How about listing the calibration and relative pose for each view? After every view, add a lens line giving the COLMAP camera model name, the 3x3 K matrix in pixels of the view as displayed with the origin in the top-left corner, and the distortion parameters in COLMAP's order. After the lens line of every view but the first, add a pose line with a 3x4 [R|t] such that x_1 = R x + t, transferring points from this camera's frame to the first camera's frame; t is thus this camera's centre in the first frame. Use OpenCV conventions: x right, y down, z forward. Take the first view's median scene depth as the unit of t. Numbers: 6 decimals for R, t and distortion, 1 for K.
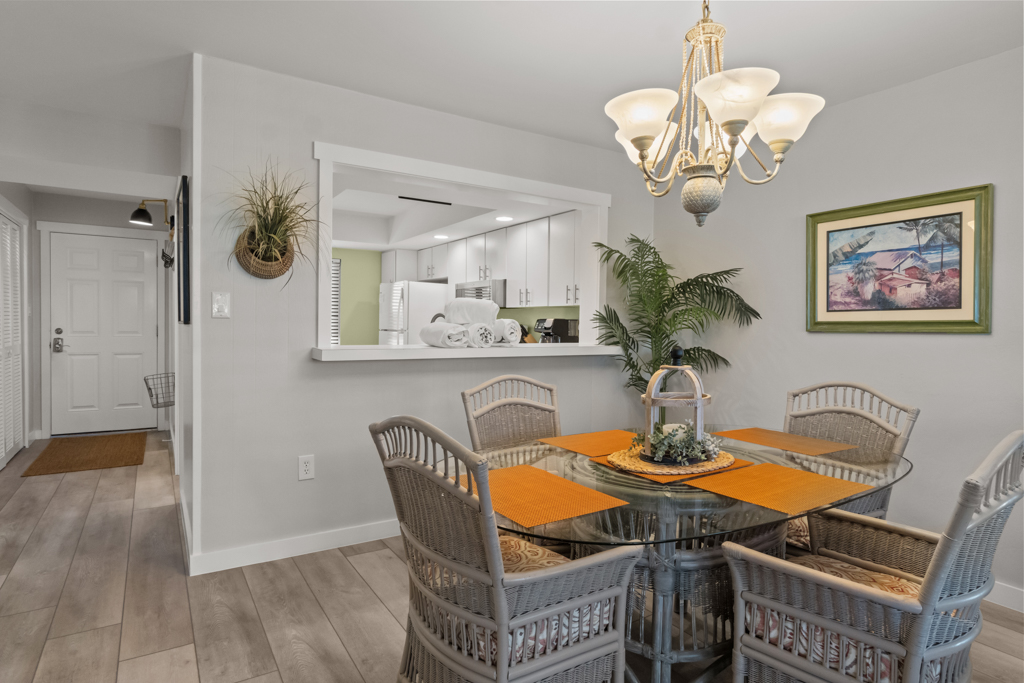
lens RADIAL K [[566.8, 0, 516.7], [0, 566.8, 334.1], [0, 0, 1]] dist [0.002217, -0.003609]
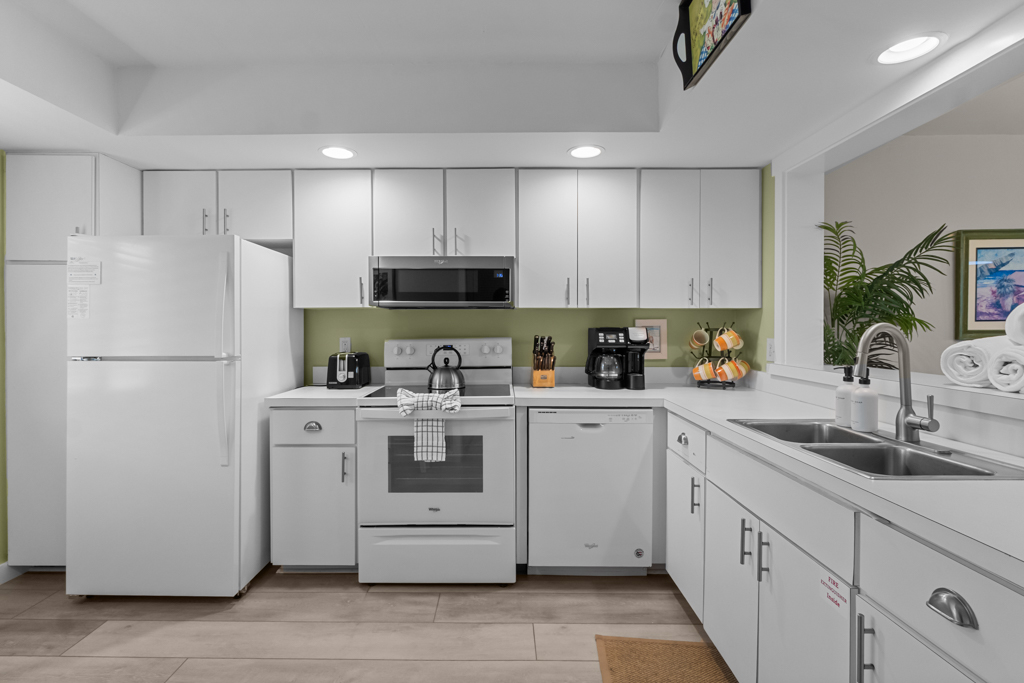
lens RADIAL K [[477.9, 0, 464.8], [0, 477.9, 332.4], [0, 0, 1]] dist [-0.004756, 0.000358]
pose [[0.556926, -0.028191, 0.830084, -0.697273], [0.019451, 0.999592, 0.020897, -0.051012], [-0.830335, 0.004508, 0.557247, 1.185967]]
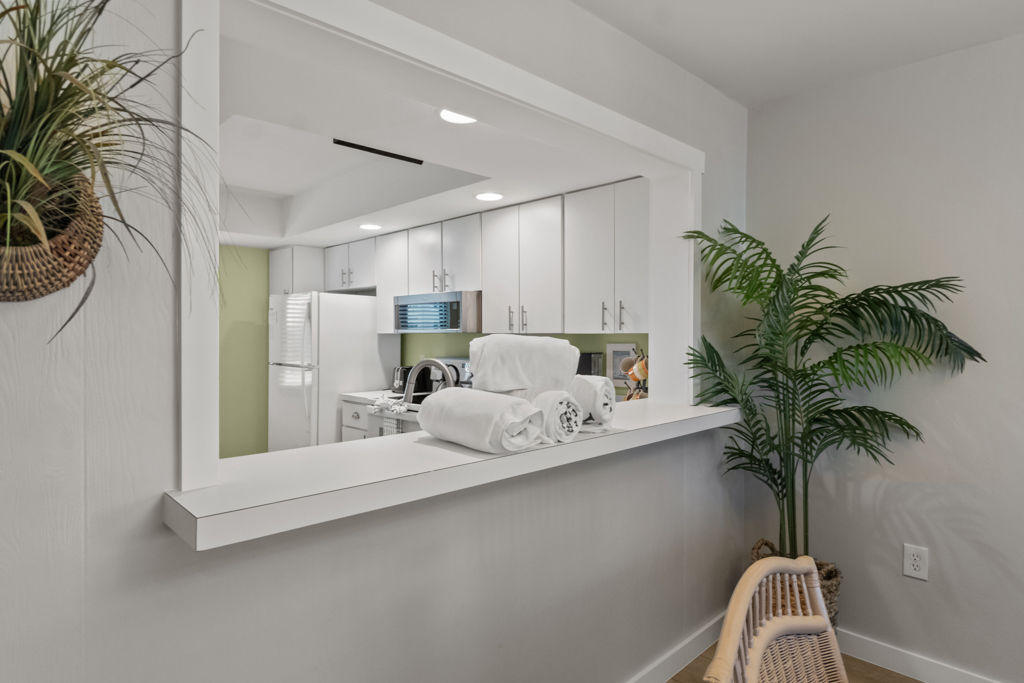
lens RADIAL K [[566.8, 0, 501.5], [0, 566.8, 335.9], [0, 0, 1]] dist [0.002217, -0.003609]
pose [[0.980873, -0.013108, 0.194207, -0.193137], [0.014830, 0.999862, -0.007419, -0.059776], [-0.194084, 0.010158, 0.980932, 0.533633]]
